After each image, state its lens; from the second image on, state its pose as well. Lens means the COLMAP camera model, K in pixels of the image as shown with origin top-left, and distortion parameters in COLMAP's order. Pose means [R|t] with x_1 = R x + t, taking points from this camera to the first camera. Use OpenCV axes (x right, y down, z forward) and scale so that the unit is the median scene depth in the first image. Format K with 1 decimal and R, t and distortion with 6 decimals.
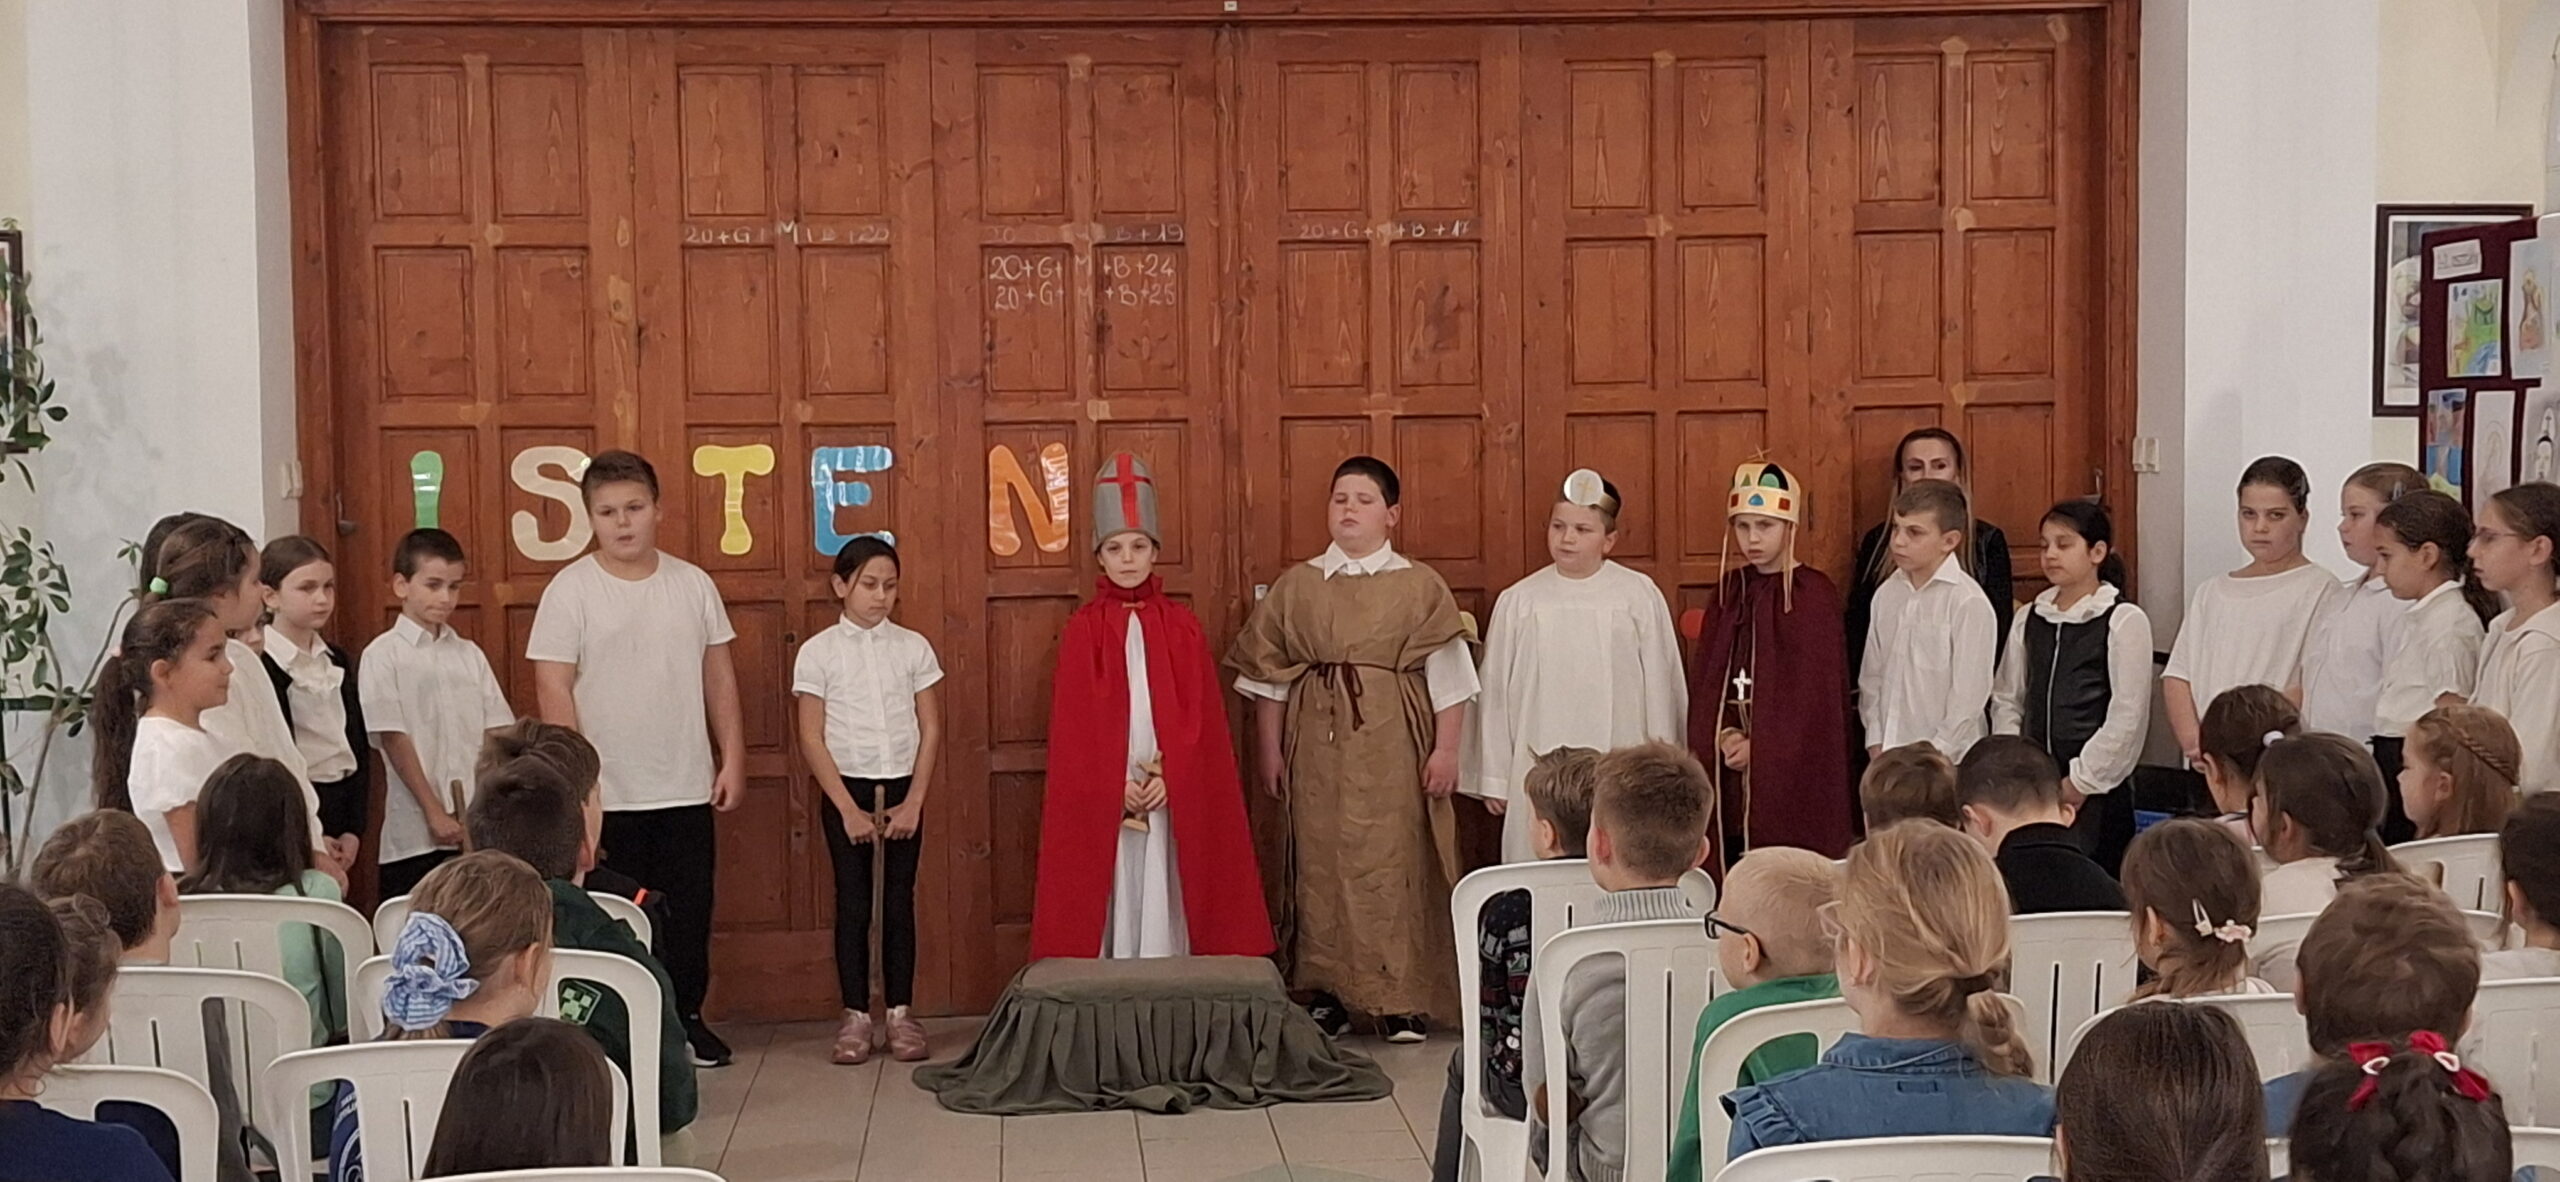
lens RADIAL K [[3671.1, 0, 1335.1], [0, 3671.1, 628.0], [0, 0, 1]] dist [0.215982, 0.000000]
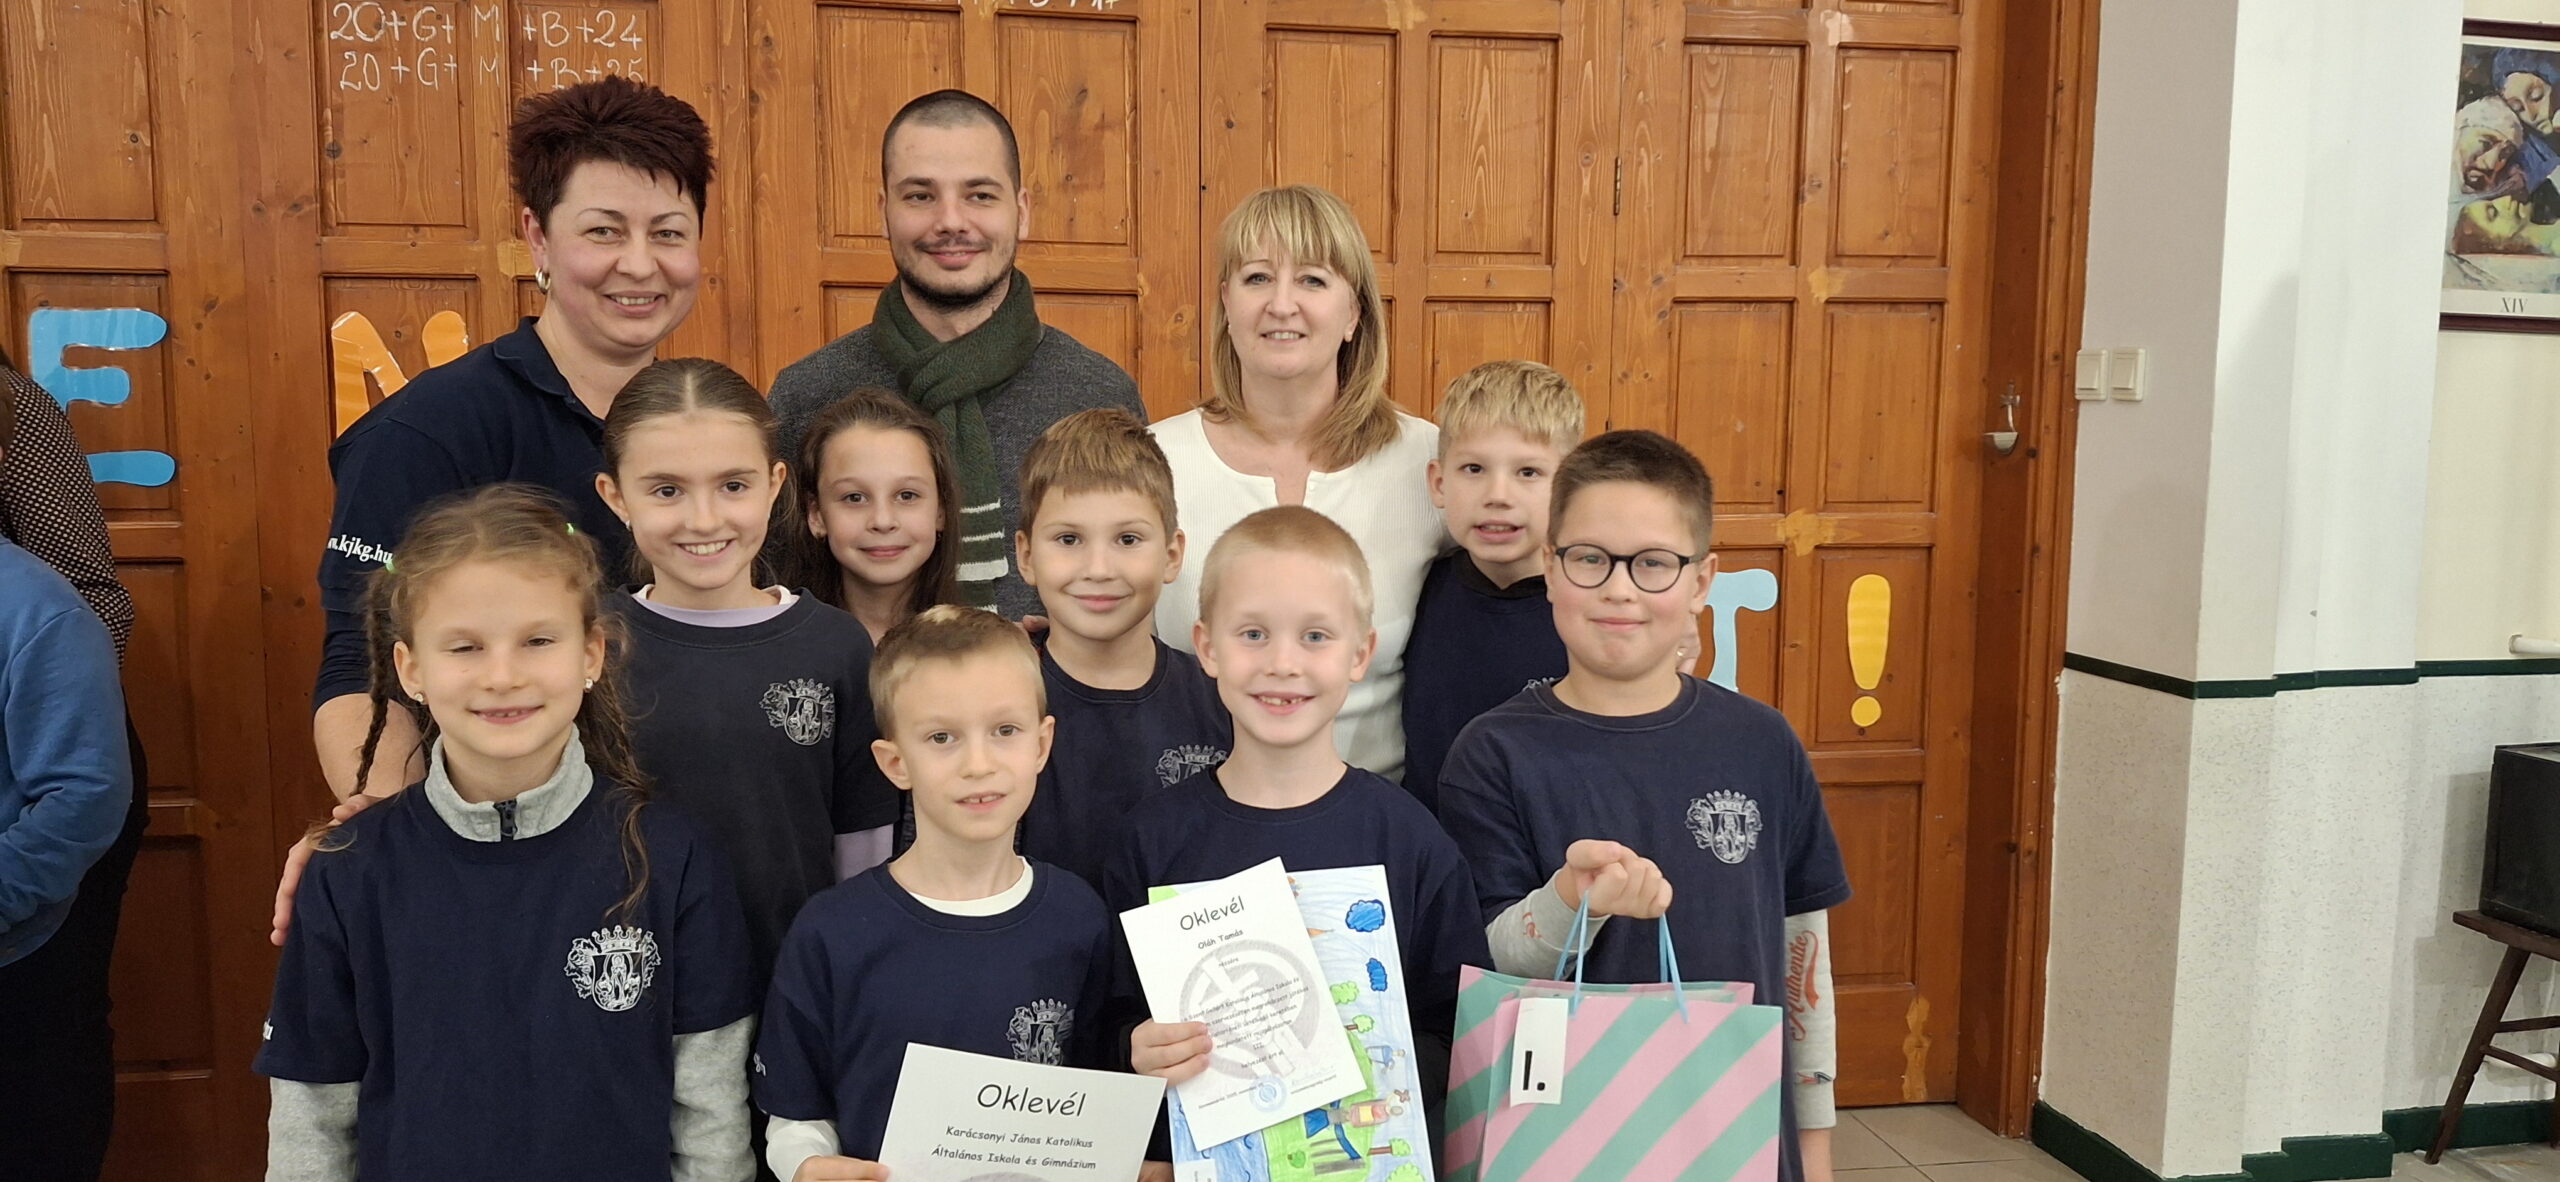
lens RADIAL K [[2179.9, 0, 1343.0], [0, 2179.9, 674.8], [0, 0, 1]] dist [0.105000, -0.171688]
pose [[0.993753, 0.009288, 0.111218, 0.033472], [-0.017517, 0.997160, 0.073244, -0.018475], [-0.110222, -0.074735, 0.991093, 0.596514]]
